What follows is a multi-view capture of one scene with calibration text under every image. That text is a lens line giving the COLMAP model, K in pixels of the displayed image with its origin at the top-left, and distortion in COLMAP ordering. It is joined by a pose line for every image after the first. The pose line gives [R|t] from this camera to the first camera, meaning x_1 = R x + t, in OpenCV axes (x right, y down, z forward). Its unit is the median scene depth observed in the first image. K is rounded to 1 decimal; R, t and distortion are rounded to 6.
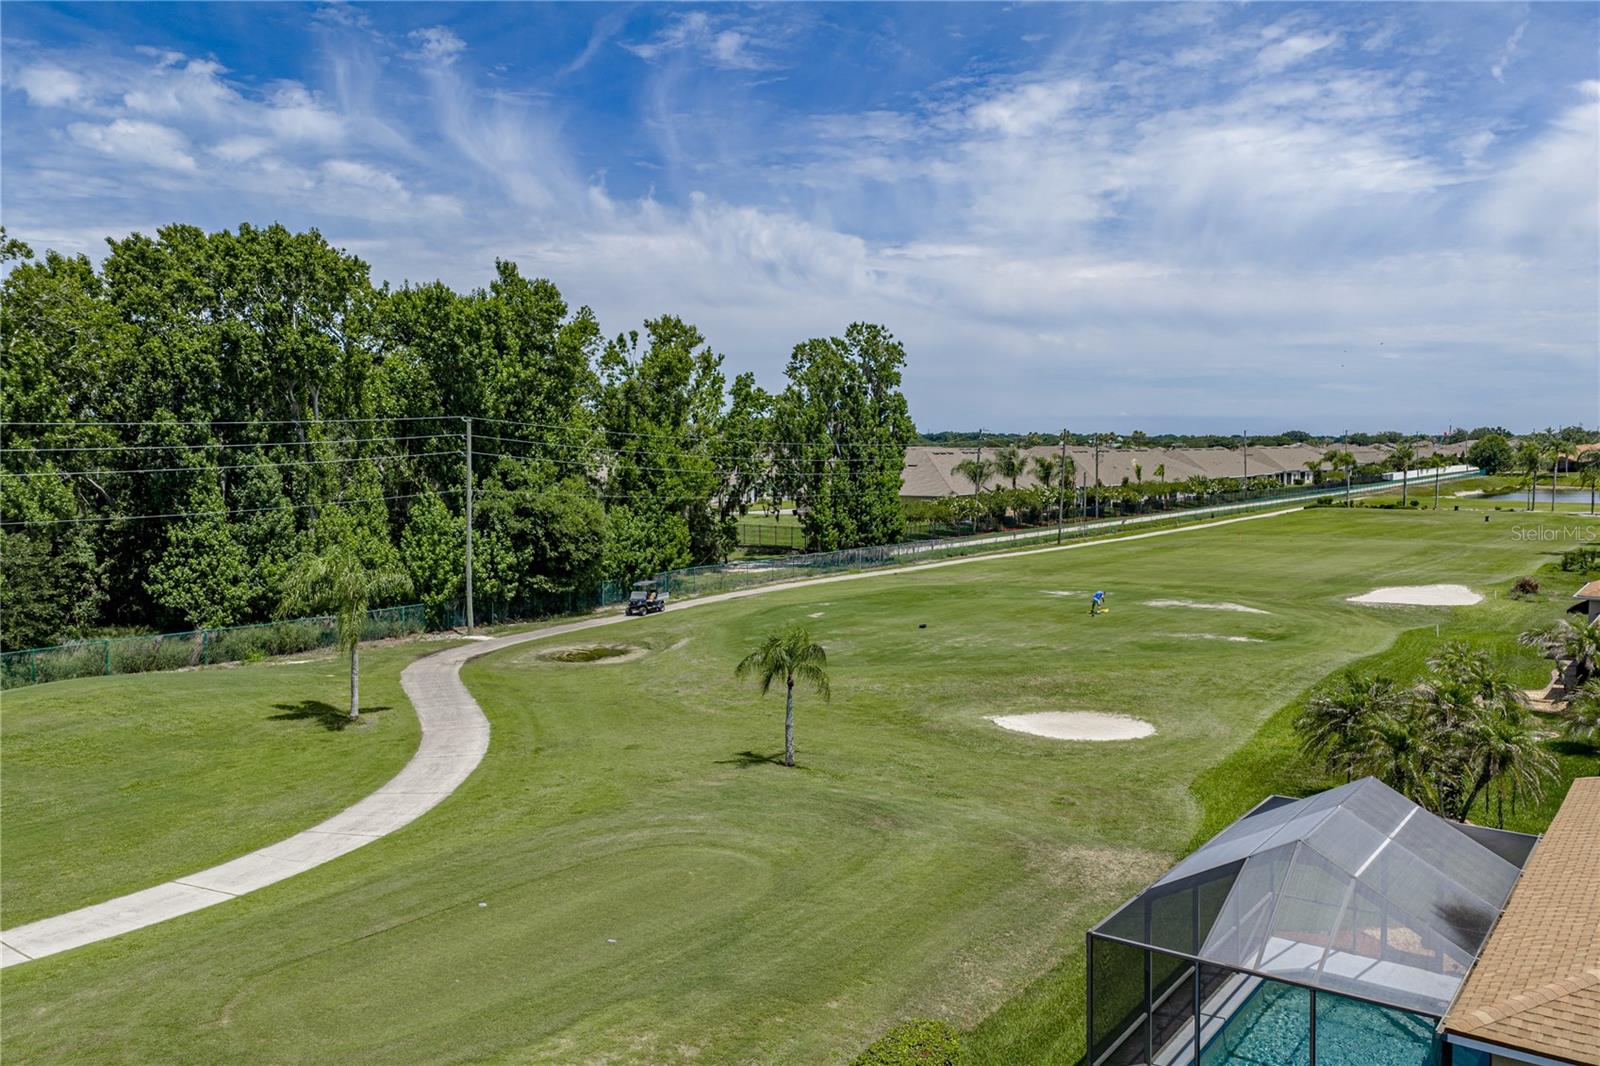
lens RADIAL K [[1313.6, 0, 800.0], [0, 1313.6, 533.0], [0, 0, 1]] dist [0.065654, -0.006419]
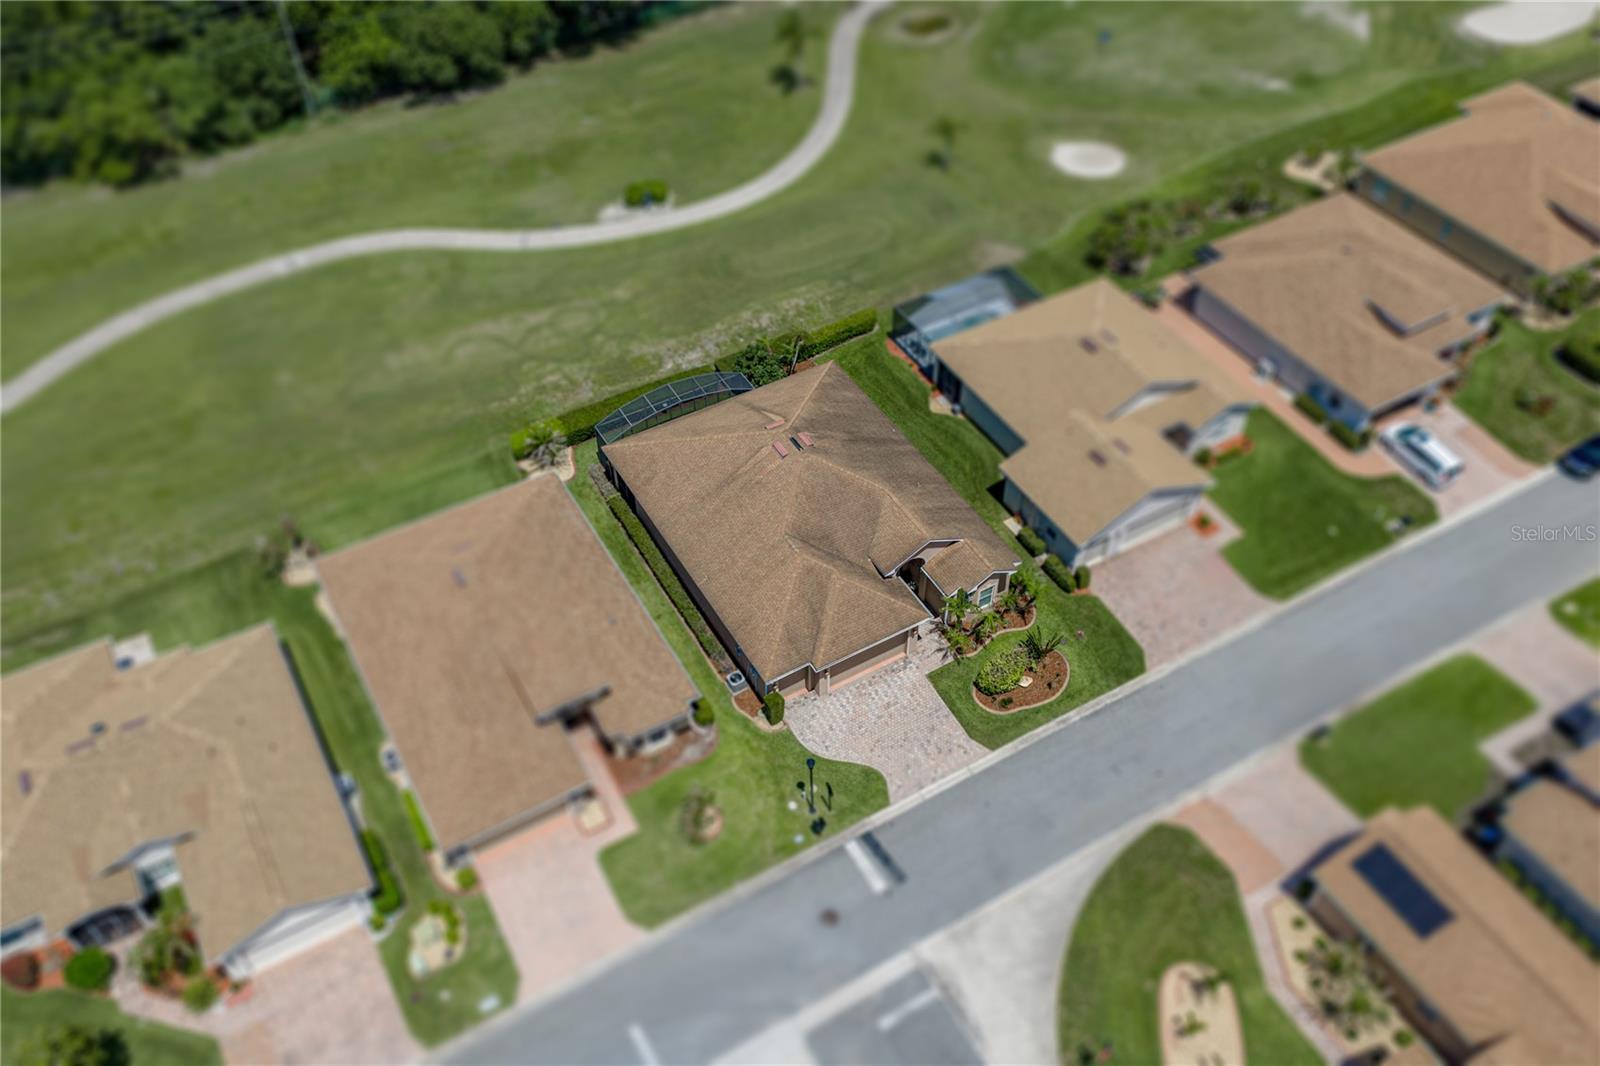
lens RADIAL K [[1288.4, 0, 796.7], [0, 1288.4, 558.1], [0, 0, 1]] dist [0.092842, -0.034654]
pose [[0.907481, 0.307610, -0.286101, 0.381743], [-0.022883, 0.716228, 0.697492, -0.575164], [0.419469, -0.626414, 0.657002, -0.693902]]
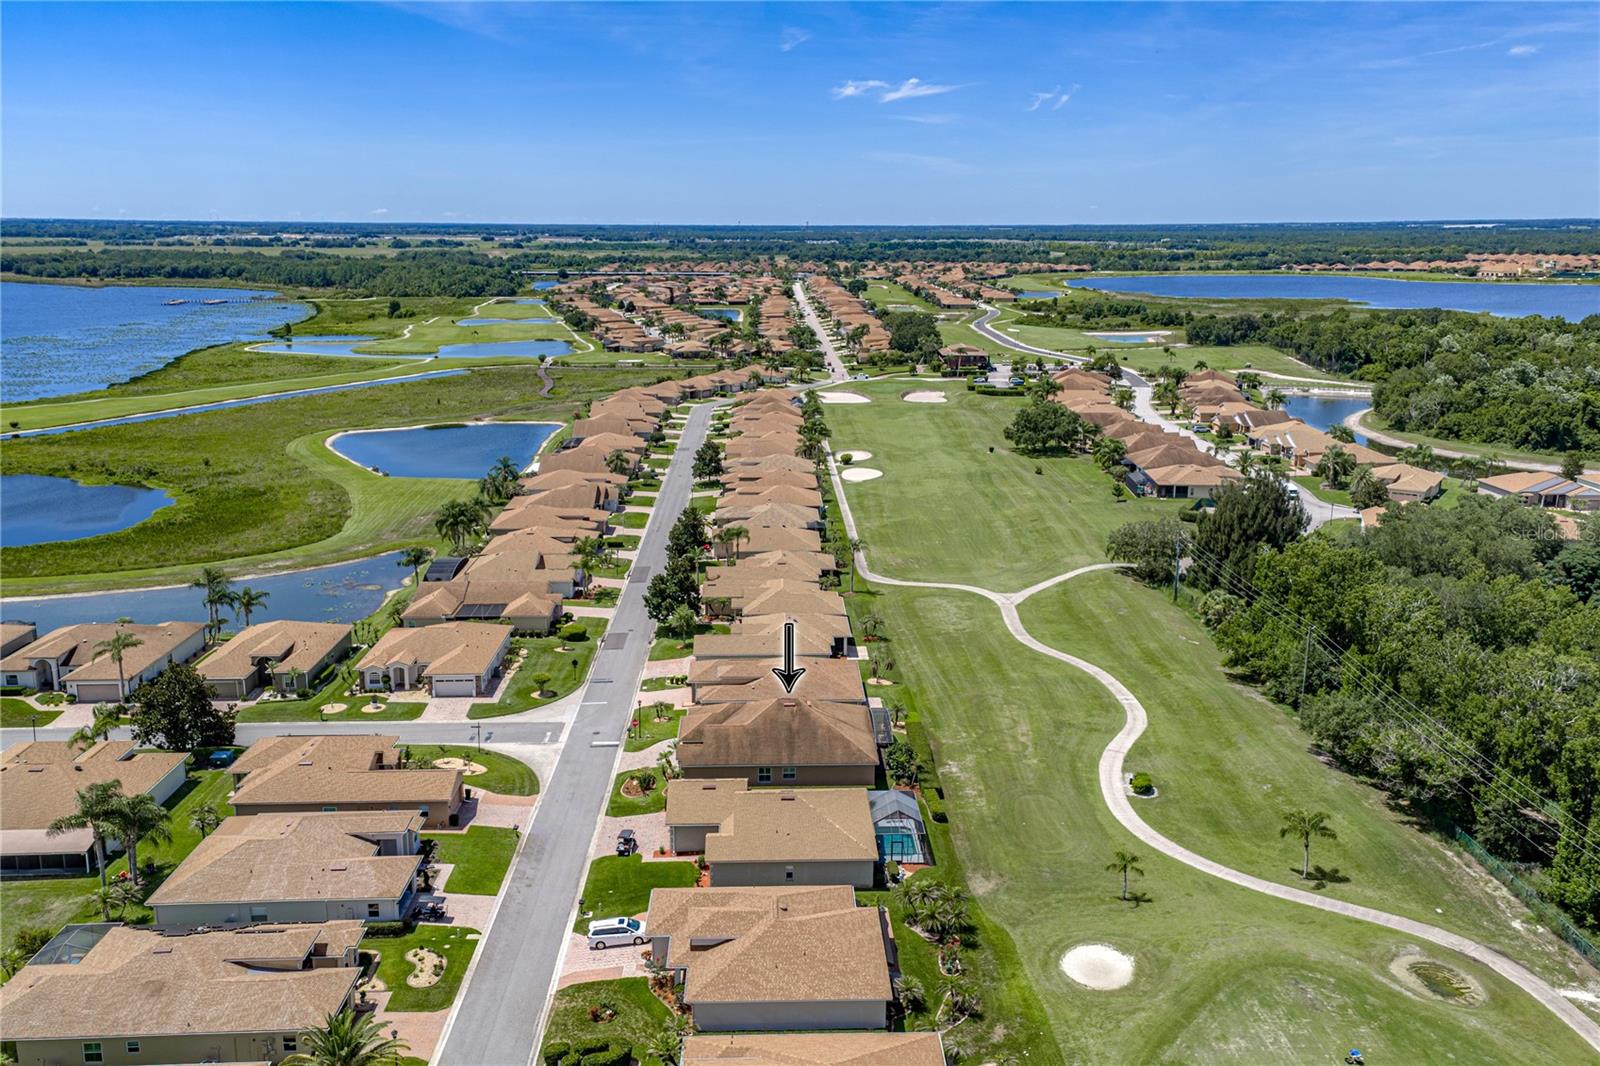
lens RADIAL K [[1307.5, 0, 803.9], [0, 1307.5, 533.2], [0, 0, 1]] dist [0.066195, -0.003386]
pose [[-0.800821, 0.136500, -0.583140, 1.130934], [-0.042056, 0.958460, 0.282109, -0.726994], [0.597425, 0.250444, -0.761815, 1.399995]]
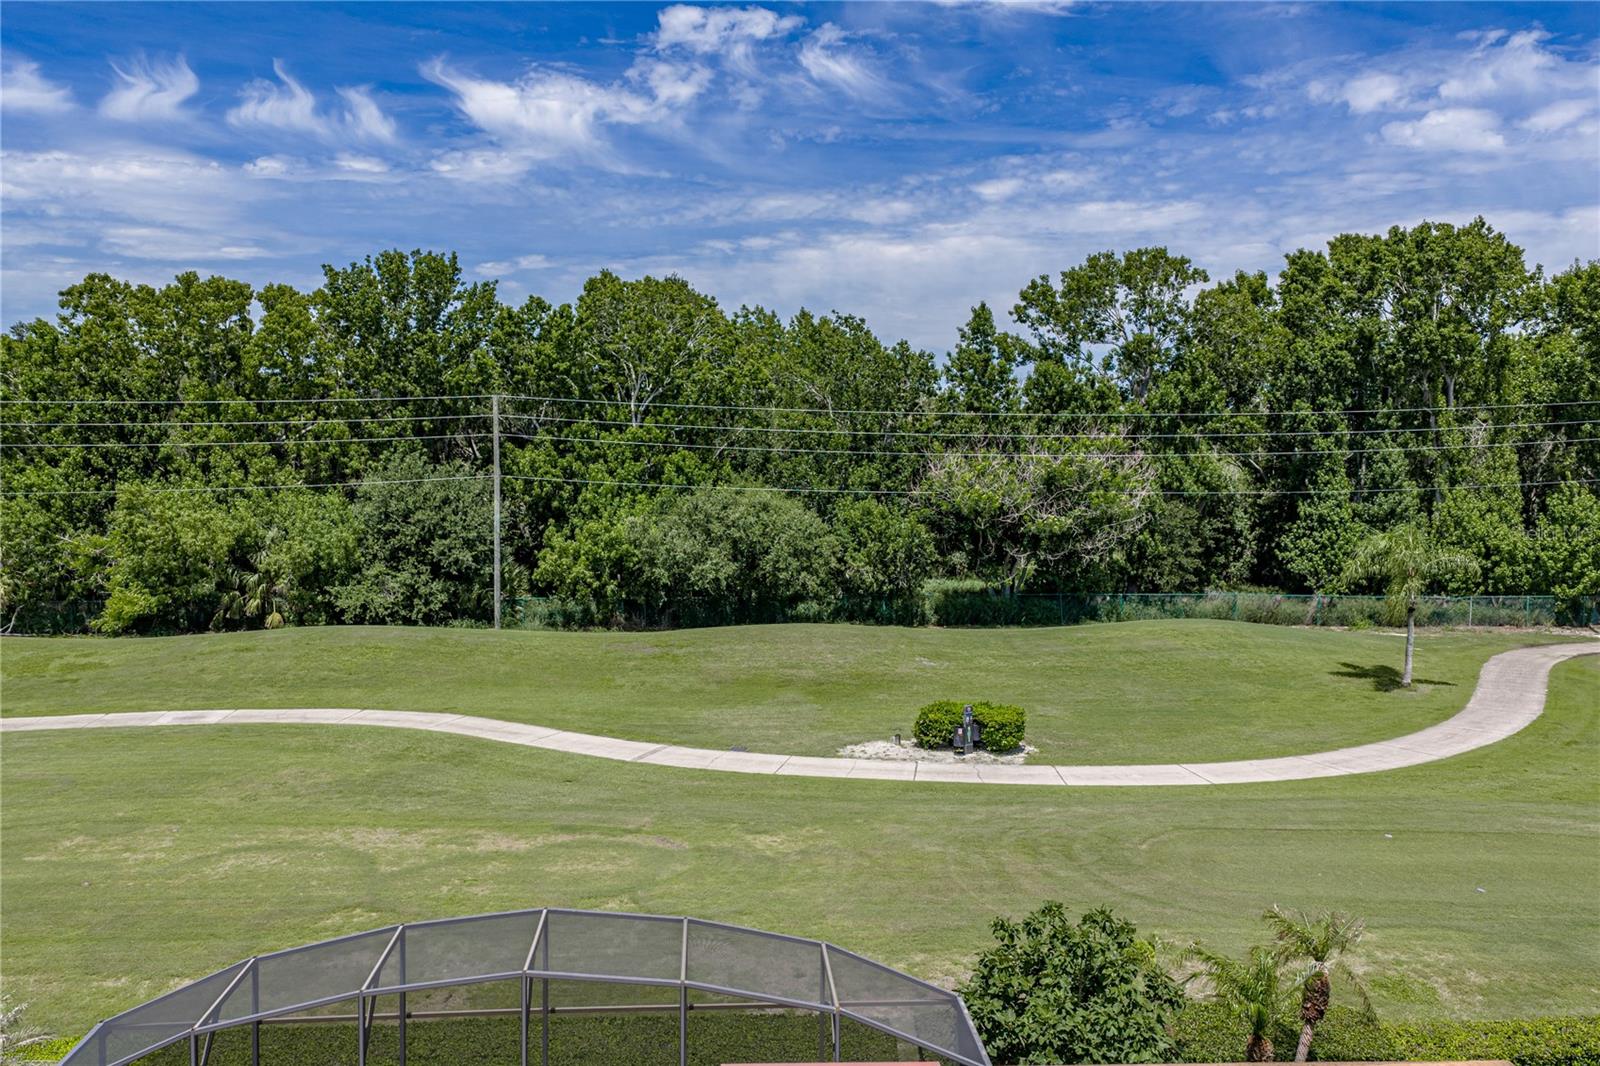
lens RADIAL K [[1313.6, 0, 800.0], [0, 1313.6, 533.0], [0, 0, 1]] dist [0.065654, -0.006419]
pose [[0.627592, 0.065735, -0.775762, 0.122469], [-0.058799, 0.997585, 0.036962, 0.003710], [0.776319, 0.022417, 0.629942, -0.045340]]
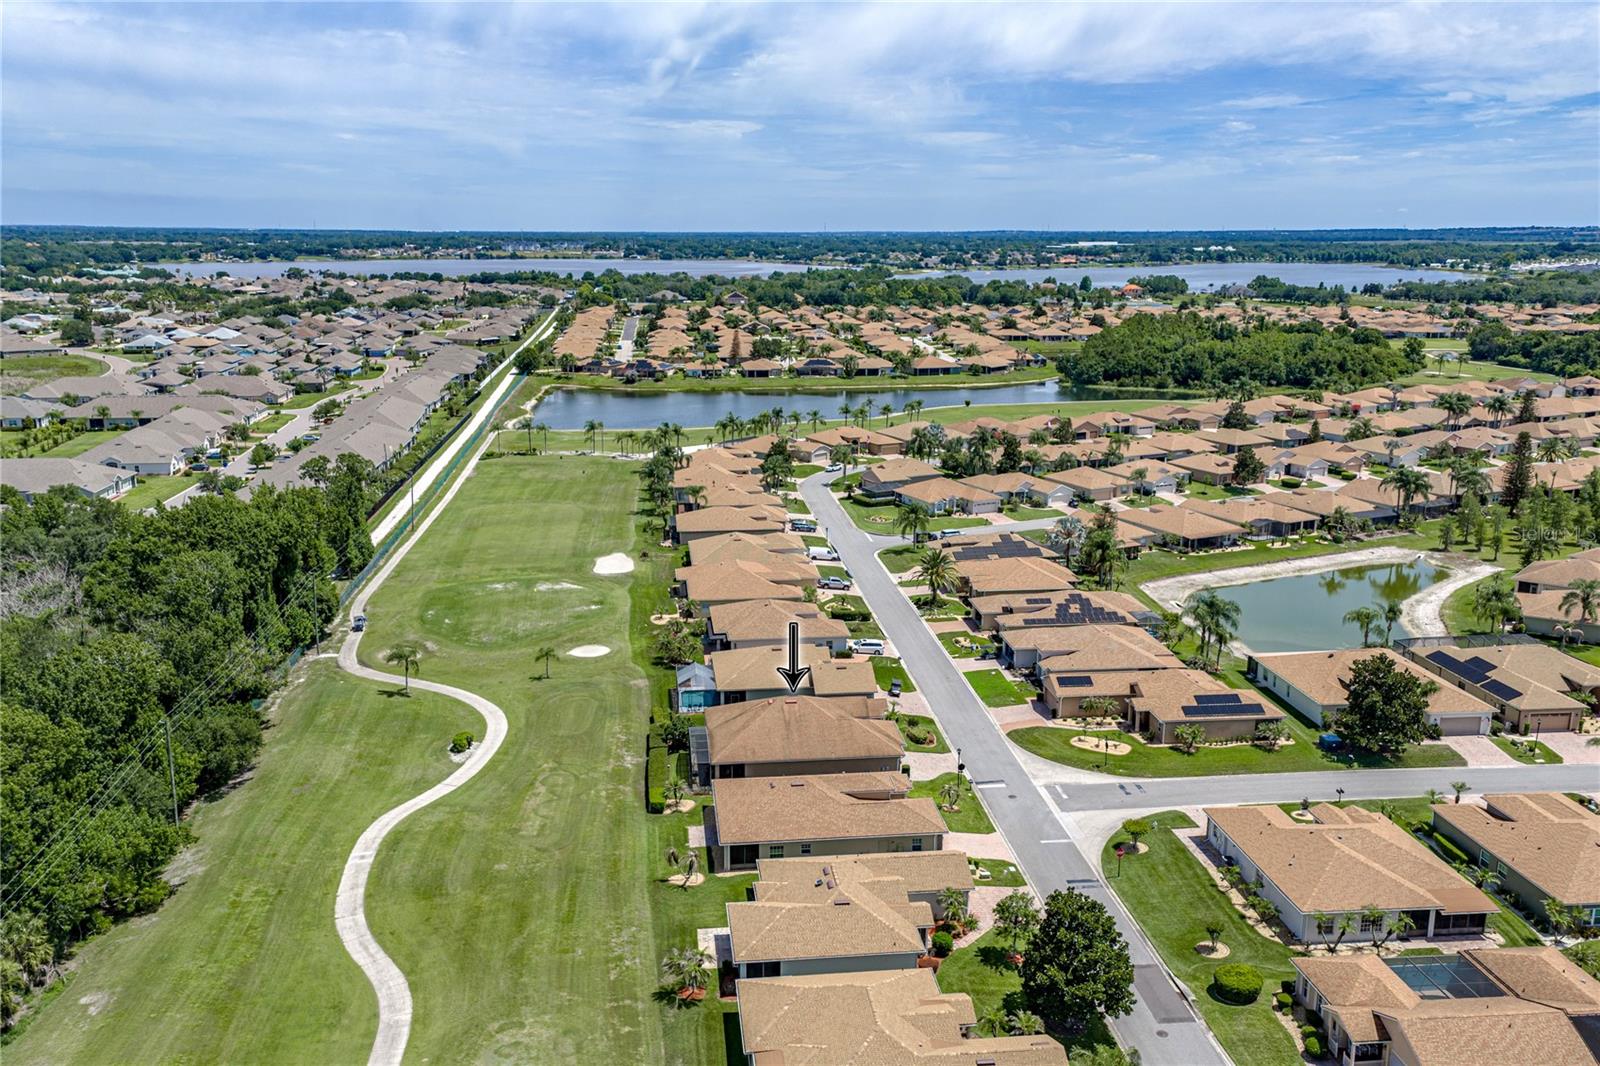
lens RADIAL K [[1313.6, 0, 800.0], [0, 1313.6, 533.0], [0, 0, 1]] dist [0.065654, -0.006419]
pose [[0.747953, -0.148597, 0.646905, -1.135705], [0.044952, 0.983721, 0.173992, -0.534338], [-0.662228, -0.101058, 0.742456, -1.426972]]
